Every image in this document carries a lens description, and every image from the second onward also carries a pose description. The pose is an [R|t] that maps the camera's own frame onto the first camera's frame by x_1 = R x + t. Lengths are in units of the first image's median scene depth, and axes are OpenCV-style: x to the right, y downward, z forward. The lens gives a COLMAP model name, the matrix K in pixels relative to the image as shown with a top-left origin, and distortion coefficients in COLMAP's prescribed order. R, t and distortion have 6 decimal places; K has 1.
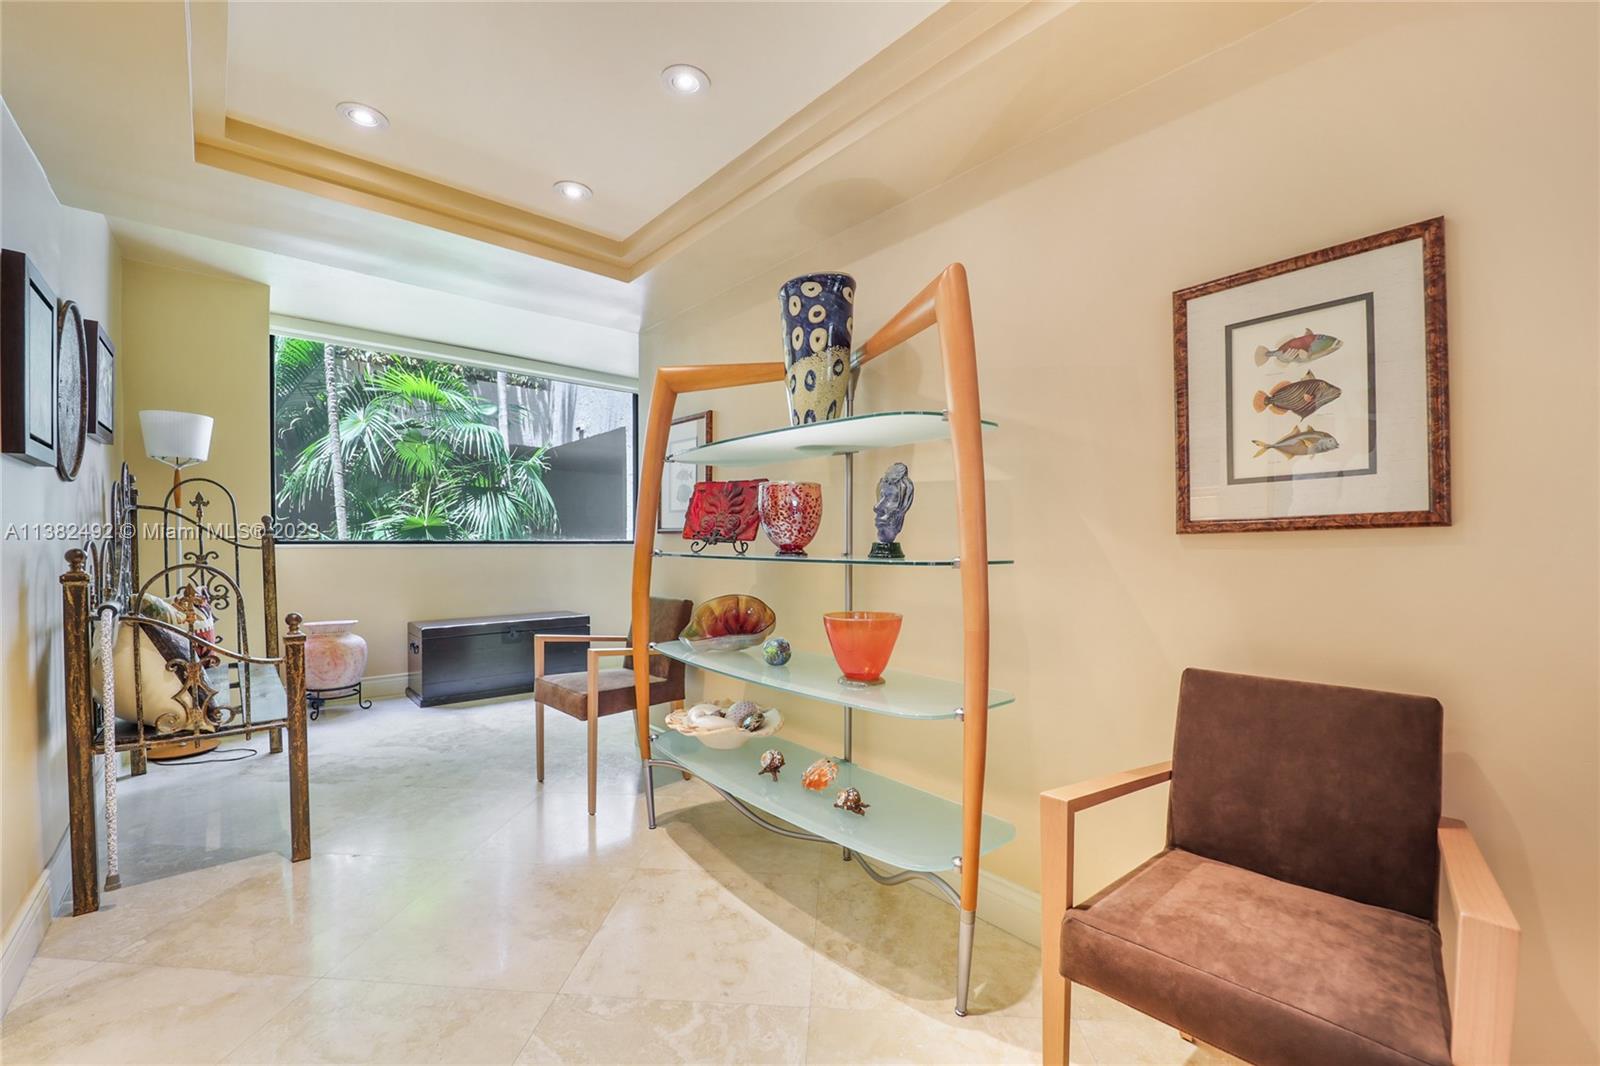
lens RADIAL K [[653.3, 0, 794.2], [0, 653.3, 534.7], [0, 0, 1]] dist [-0.020162, -0.000243]
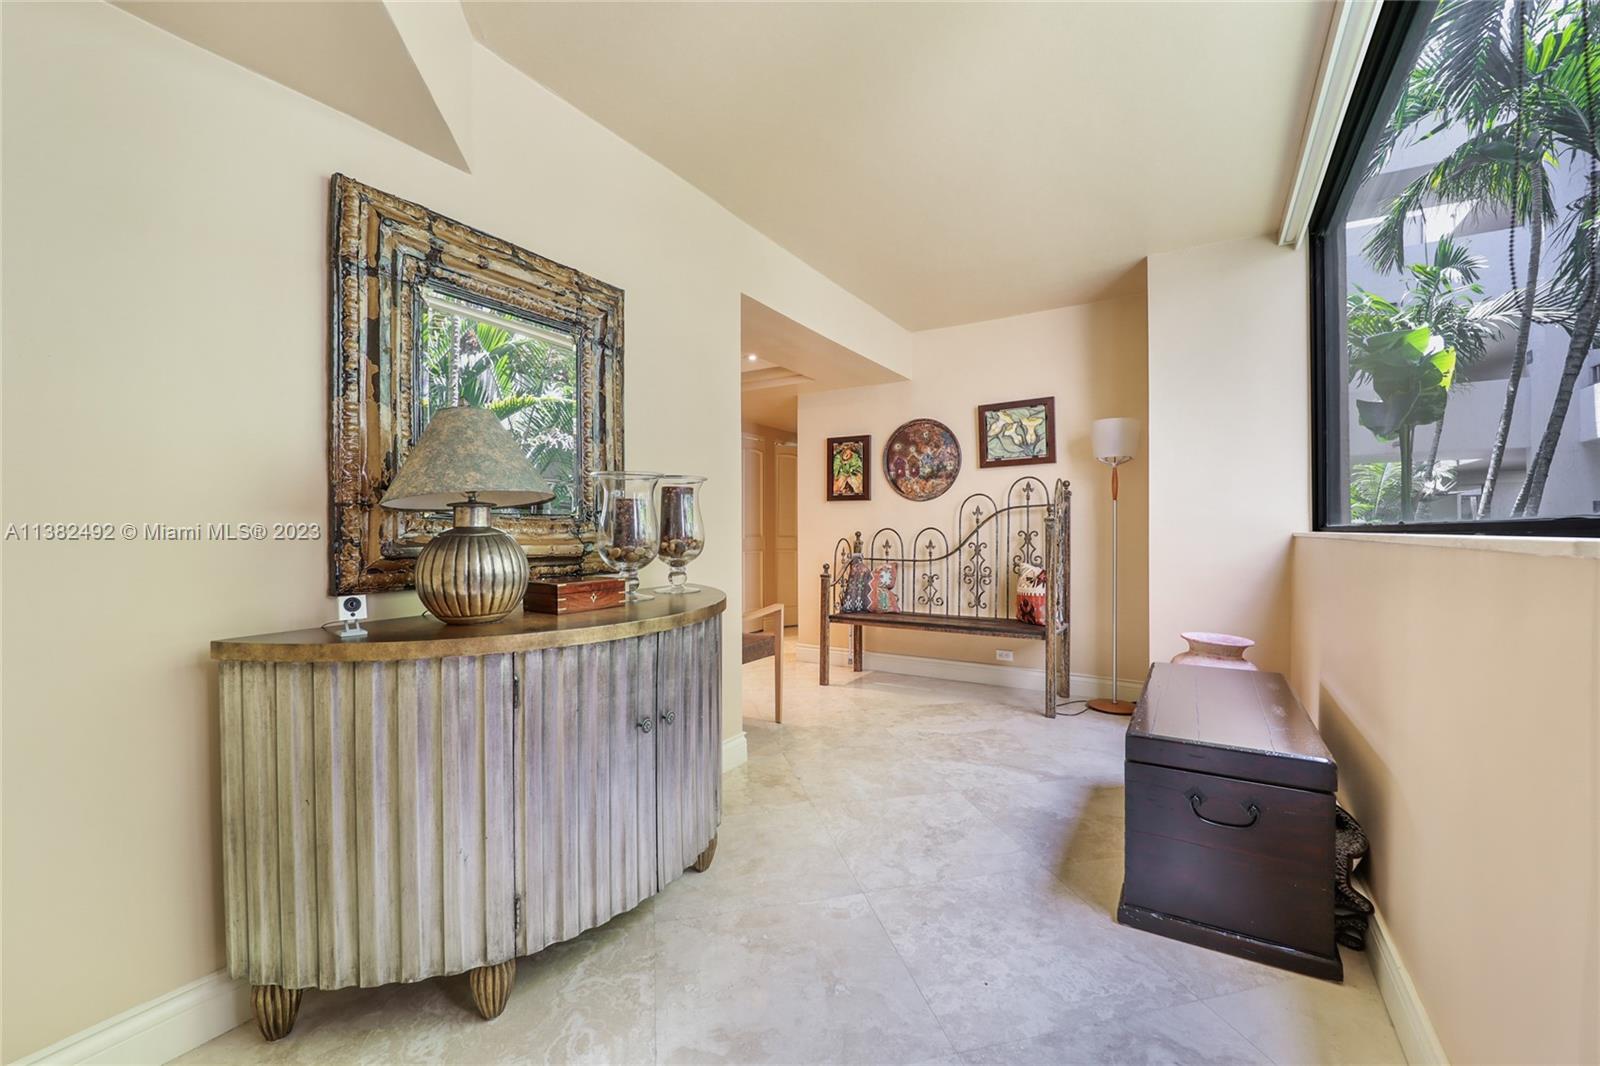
lens RADIAL K [[653.3, 0, 794.2], [0, 653.3, 534.7], [0, 0, 1]] dist [-0.020162, -0.000243]
pose [[-0.956496, 0.014622, -0.291379, -0.021663], [0.014407, 0.999892, 0.002883, -0.006001], [0.291390, -0.001440, -0.956603, 2.026280]]
